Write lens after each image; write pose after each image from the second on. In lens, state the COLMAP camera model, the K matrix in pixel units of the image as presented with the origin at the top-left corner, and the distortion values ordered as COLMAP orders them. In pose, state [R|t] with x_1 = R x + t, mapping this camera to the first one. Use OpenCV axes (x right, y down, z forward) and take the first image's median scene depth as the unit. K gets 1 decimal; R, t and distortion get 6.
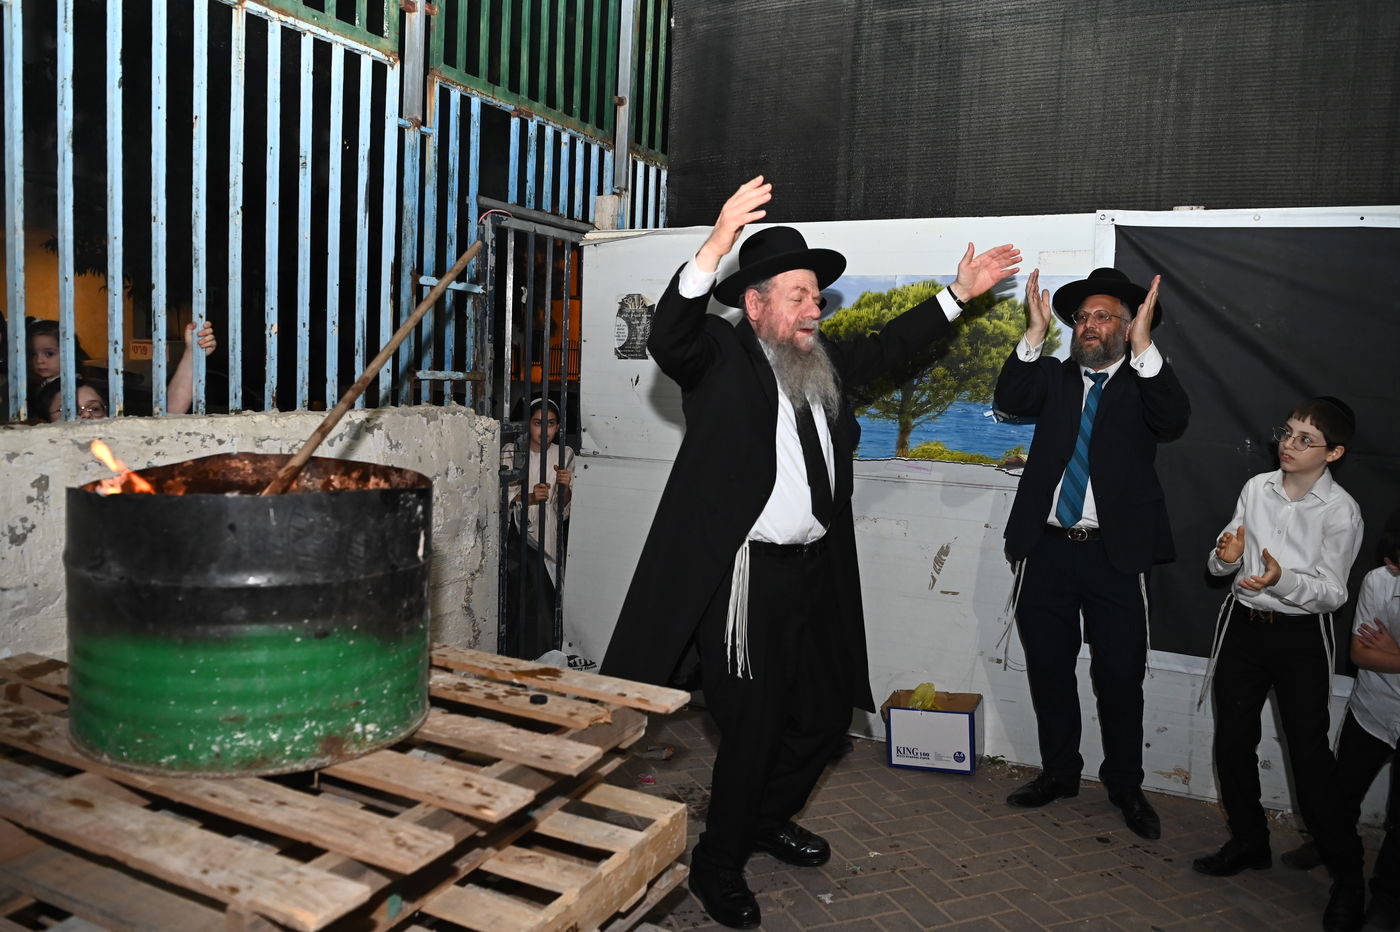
lens RADIAL K [[1042.5, 0, 700.0], [0, 1042.5, 466.0], [0, 0, 1]] dist [-0.049432, -0.001297]
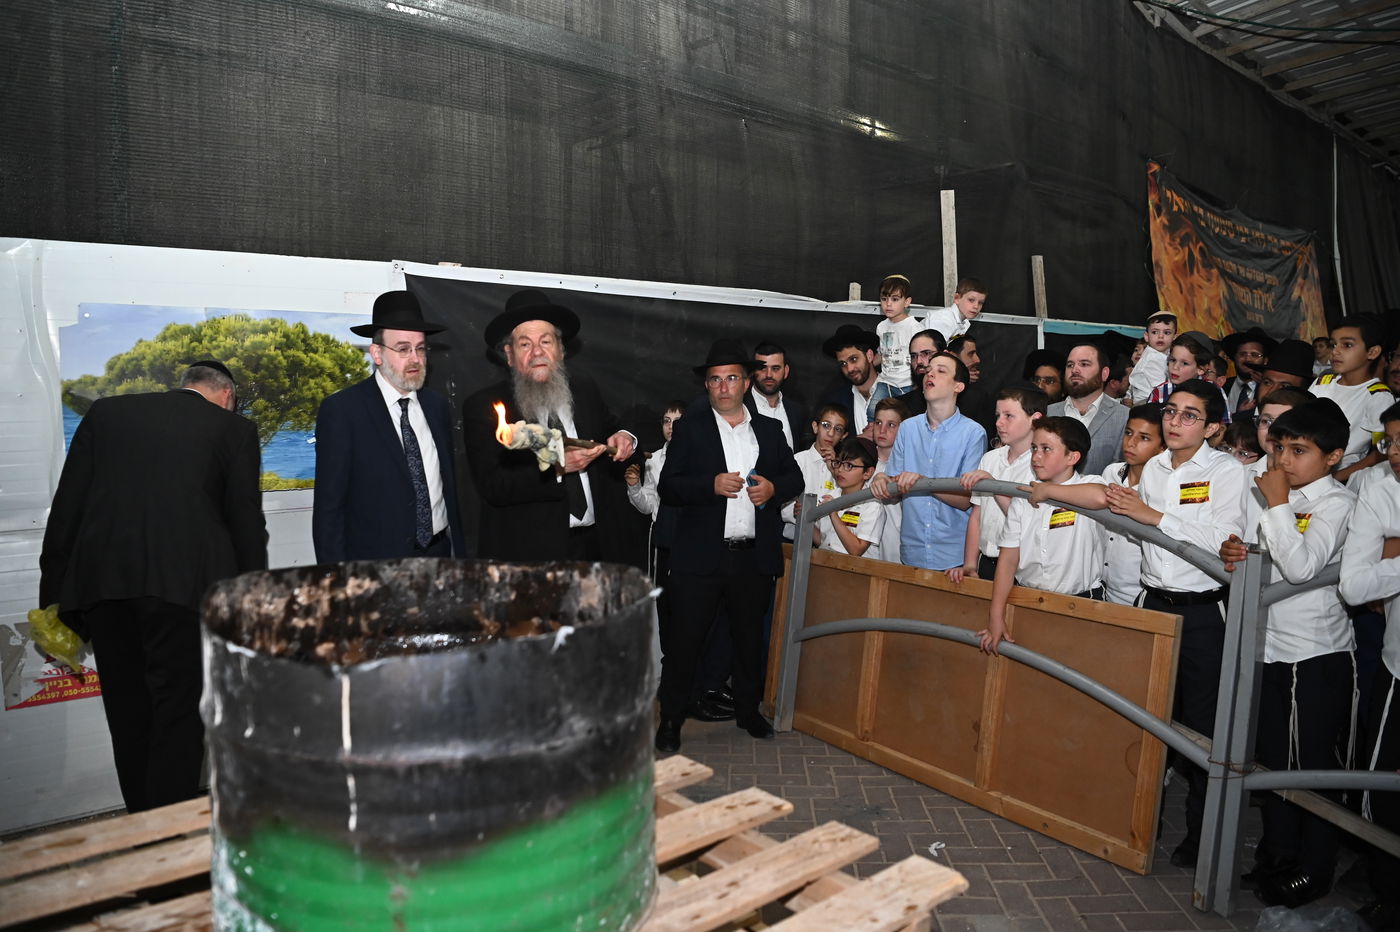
lens RADIAL K [[961.7, 0, 695.7], [0, 961.7, 463.6], [0, 0, 1]] dist [-0.077992, 0.018807]
pose [[0.416097, -0.105865, 0.903137, -0.473824], [0.105417, 0.992119, 0.067728, -0.054773], [-0.903189, 0.067025, 0.423978, 0.243906]]
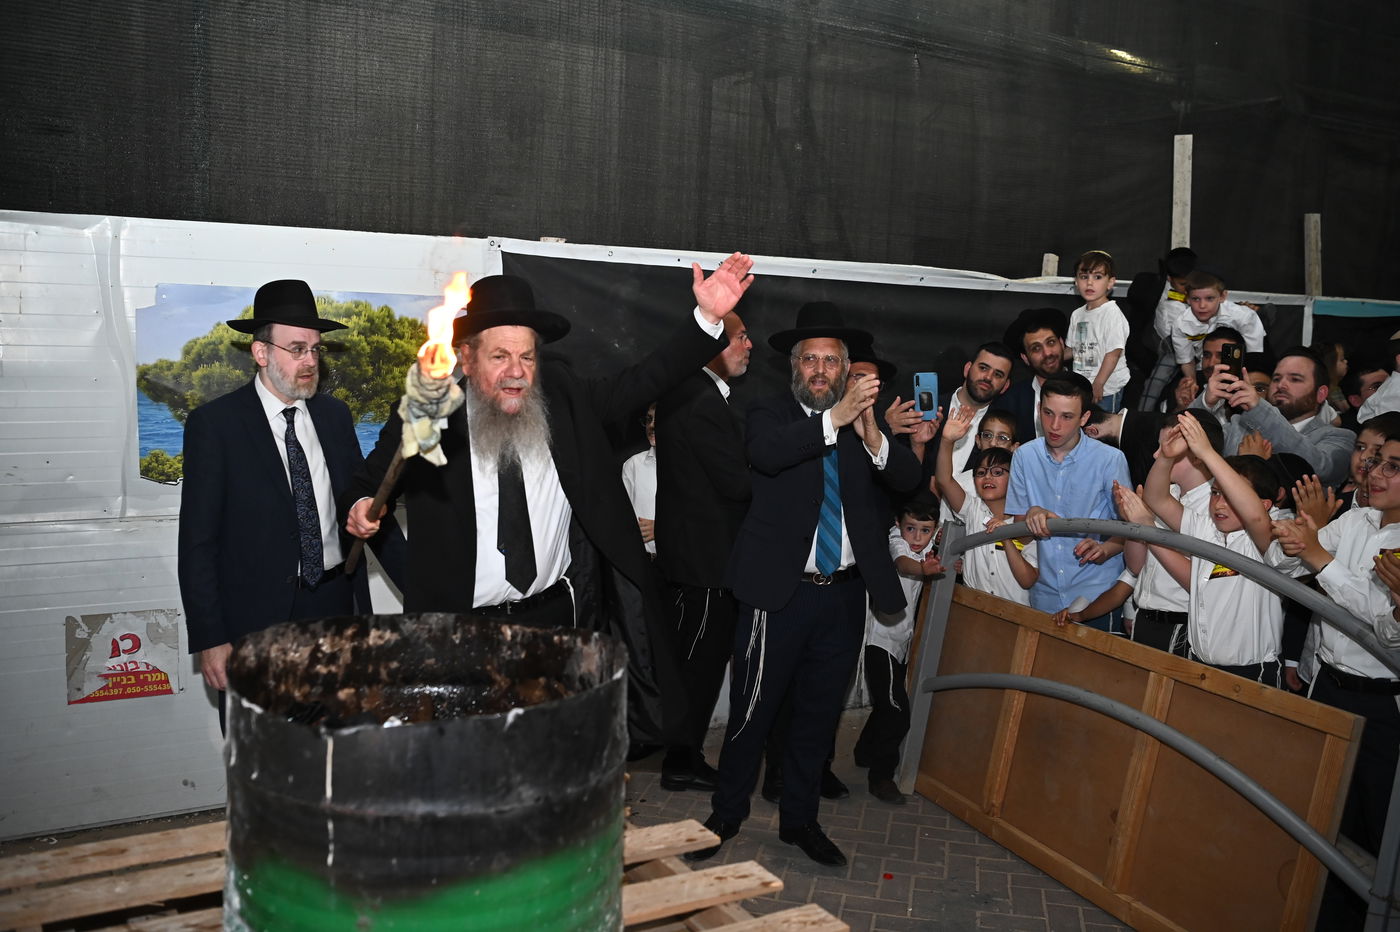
lens RADIAL K [[1216.8, 0, 696.1], [0, 1216.8, 464.0], [0, 0, 1]] dist [-0.034318, 0.056442]
pose [[0.569414, -0.107821, 0.814949, -0.534854], [0.066968, 0.994150, 0.084739, -0.106946], [-0.819318, 0.006324, 0.573304, 0.110899]]
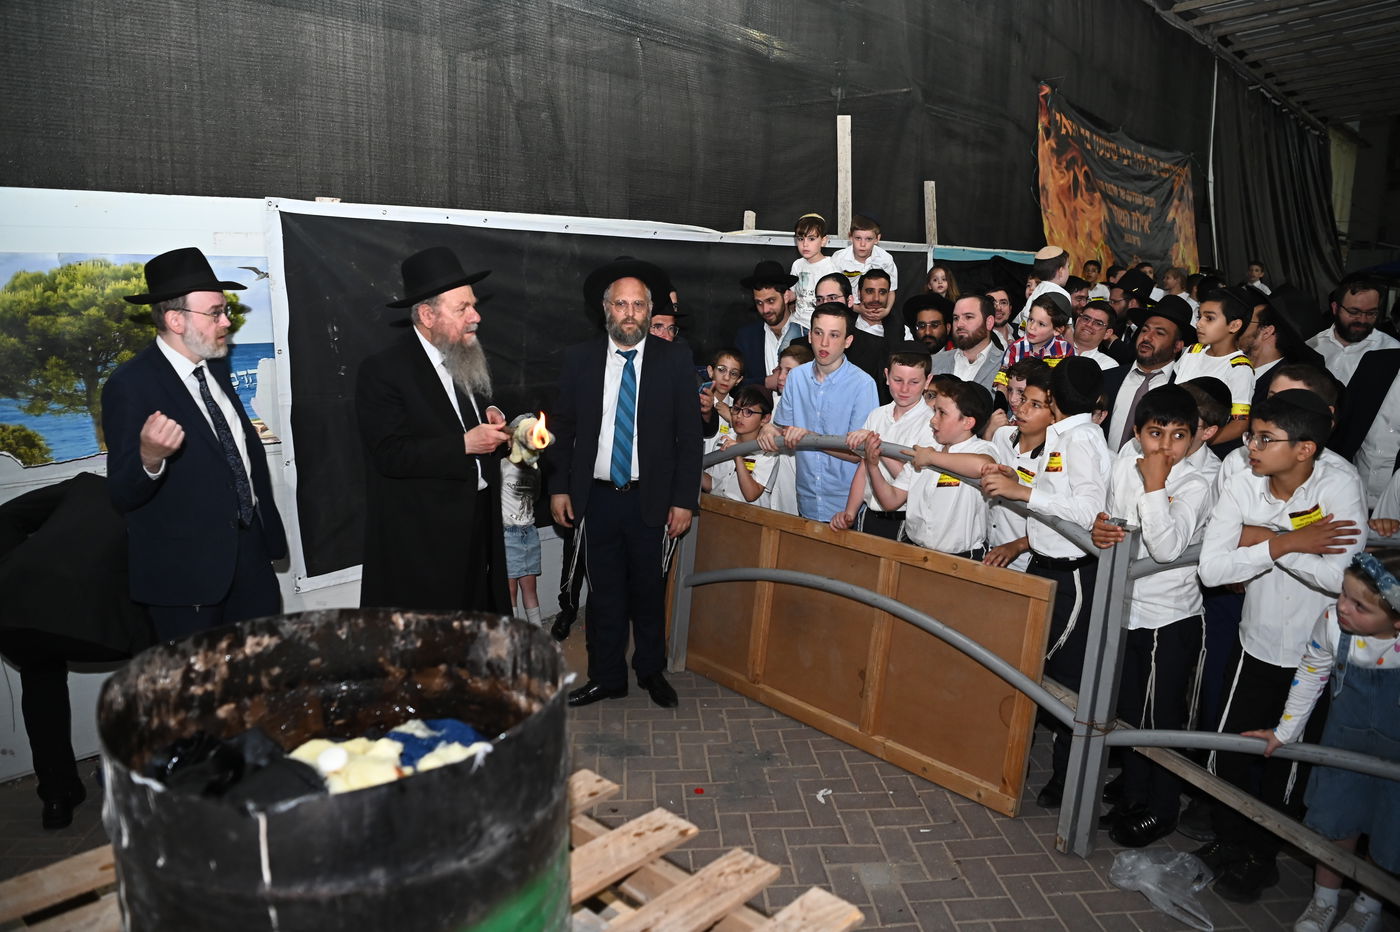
lens RADIAL K [[961.7, 0, 695.7], [0, 961.7, 463.6], [0, 0, 1]] dist [-0.077992, 0.018807]
pose [[0.308247, -0.210110, 0.927813, -0.463571], [0.087400, 0.977434, 0.192310, -0.123114], [-0.947283, 0.021812, 0.319655, 0.250997]]
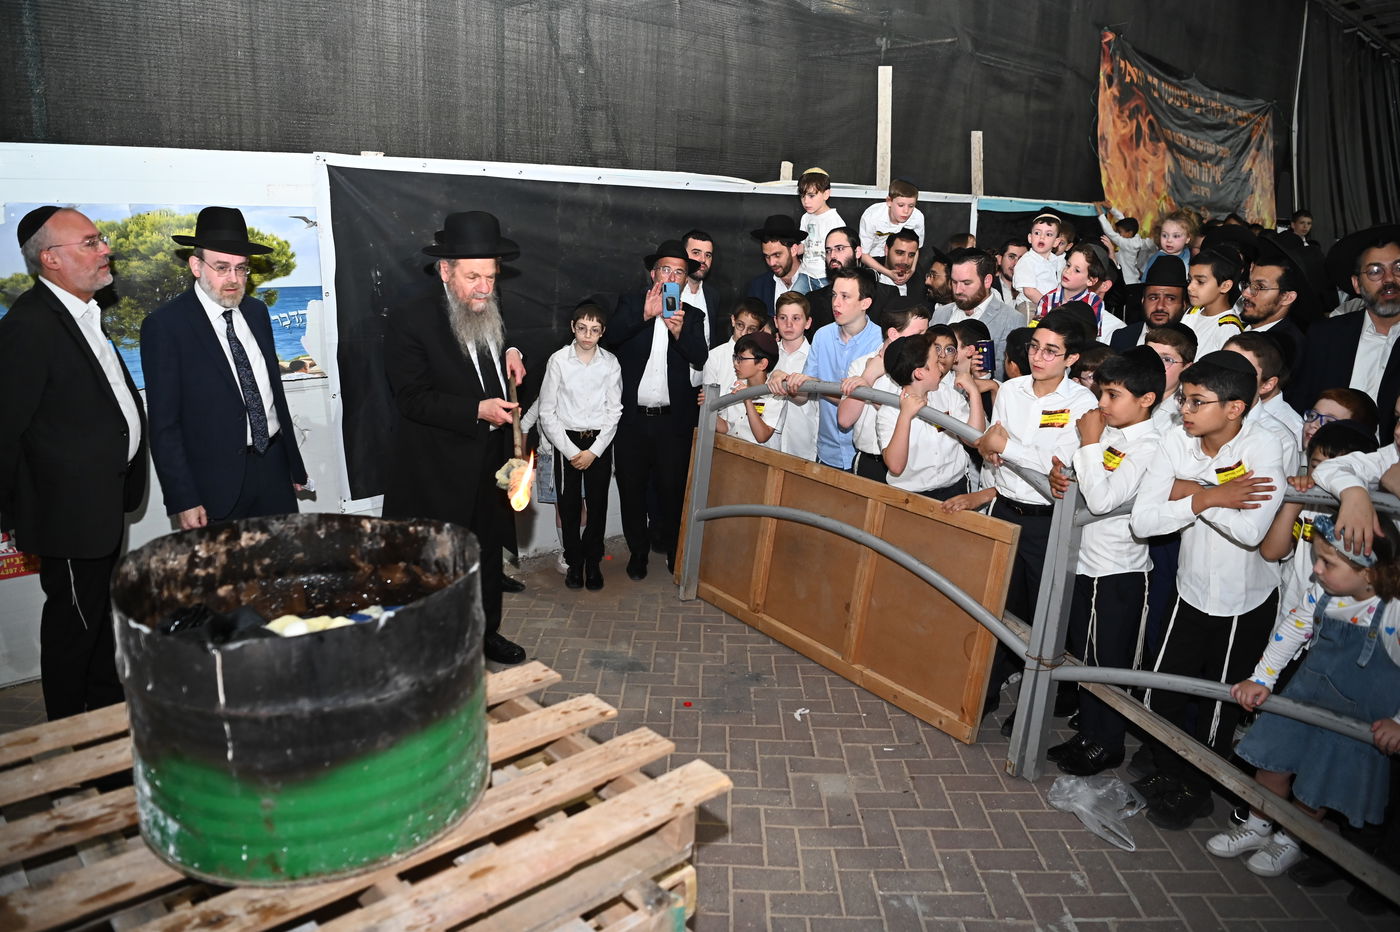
lens RADIAL K [[961.7, 0, 695.7], [0, 961.7, 463.6], [0, 0, 1]] dist [-0.077992, 0.018807]
pose [[0.390099, -0.252935, 0.885351, -0.504111], [0.077920, 0.967150, 0.241971, -0.127865], [-0.917470, -0.025407, 0.396993, 0.147311]]
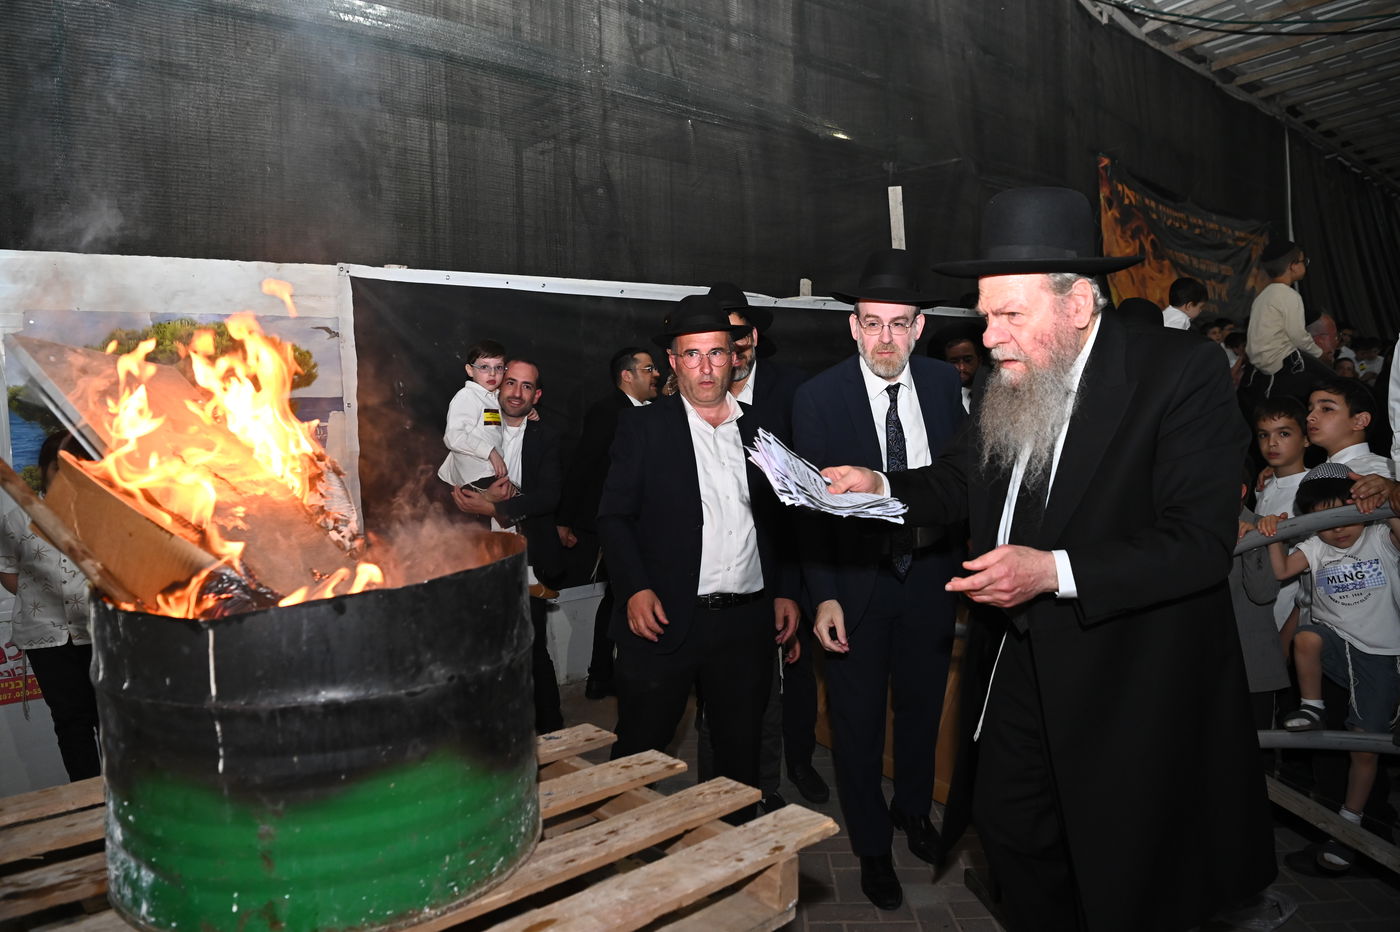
lens RADIAL K [[957.1, 0, 694.6], [0, 957.1, 465.5], [0, 0, 1]] dist [-0.071219, 0.011676]
pose [[0.397610, -0.112236, 0.910664, -0.473376], [0.127595, 0.989611, 0.066256, -0.035692], [-0.908639, 0.089853, 0.407800, 0.198127]]
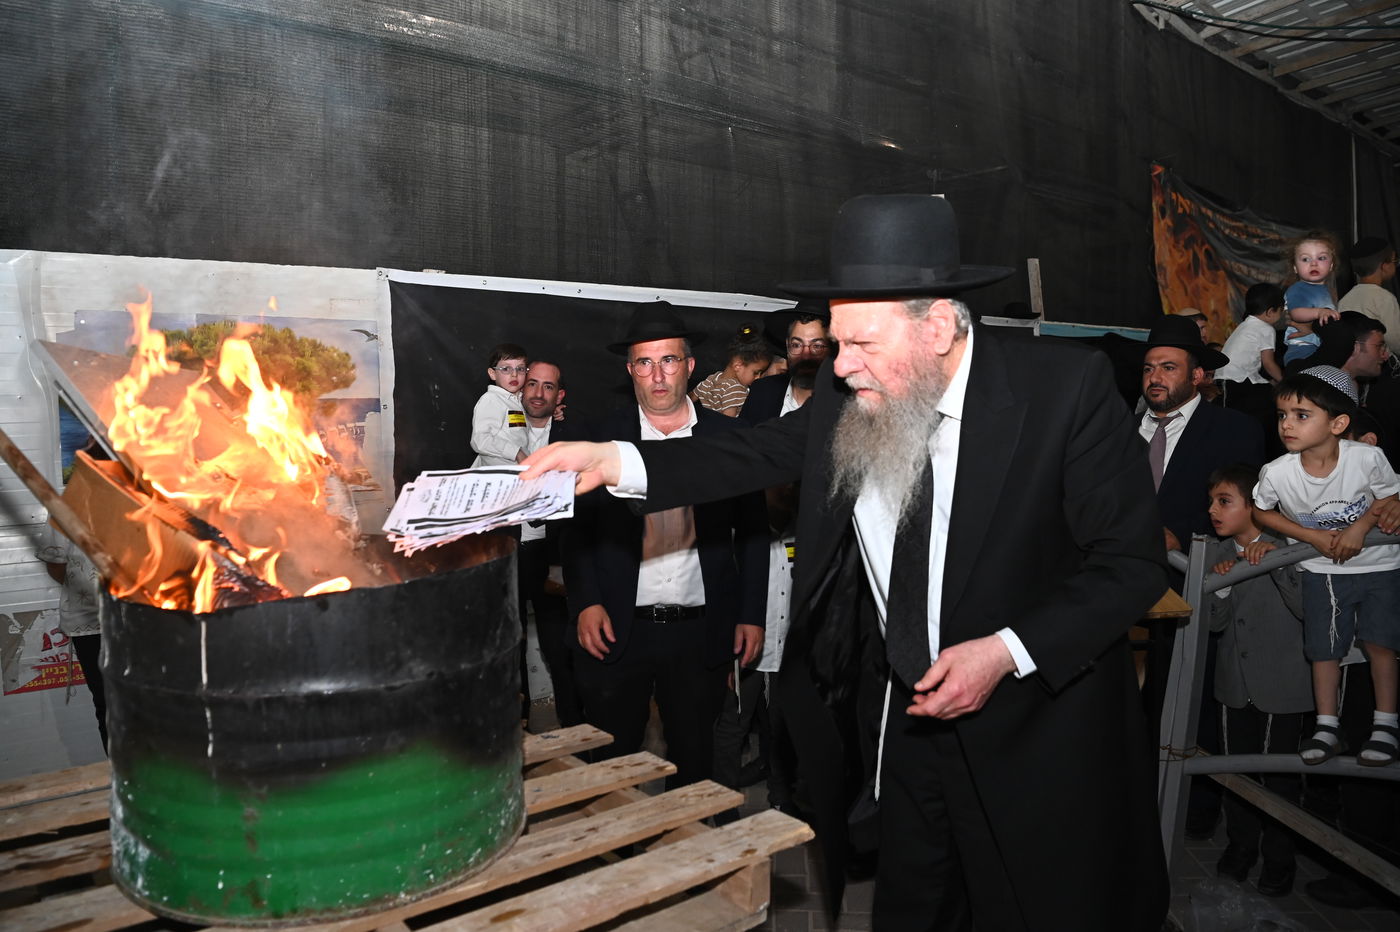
lens RADIAL K [[961.4, 0, 695.5], [0, 961.4, 466.9], [0, 0, 1]] dist [-0.073672, 0.015955]
pose [[0.446652, -0.101011, 0.888988, -0.472394], [0.111538, 0.992142, 0.056691, -0.035380], [-0.887728, 0.073835, 0.454409, 0.168982]]
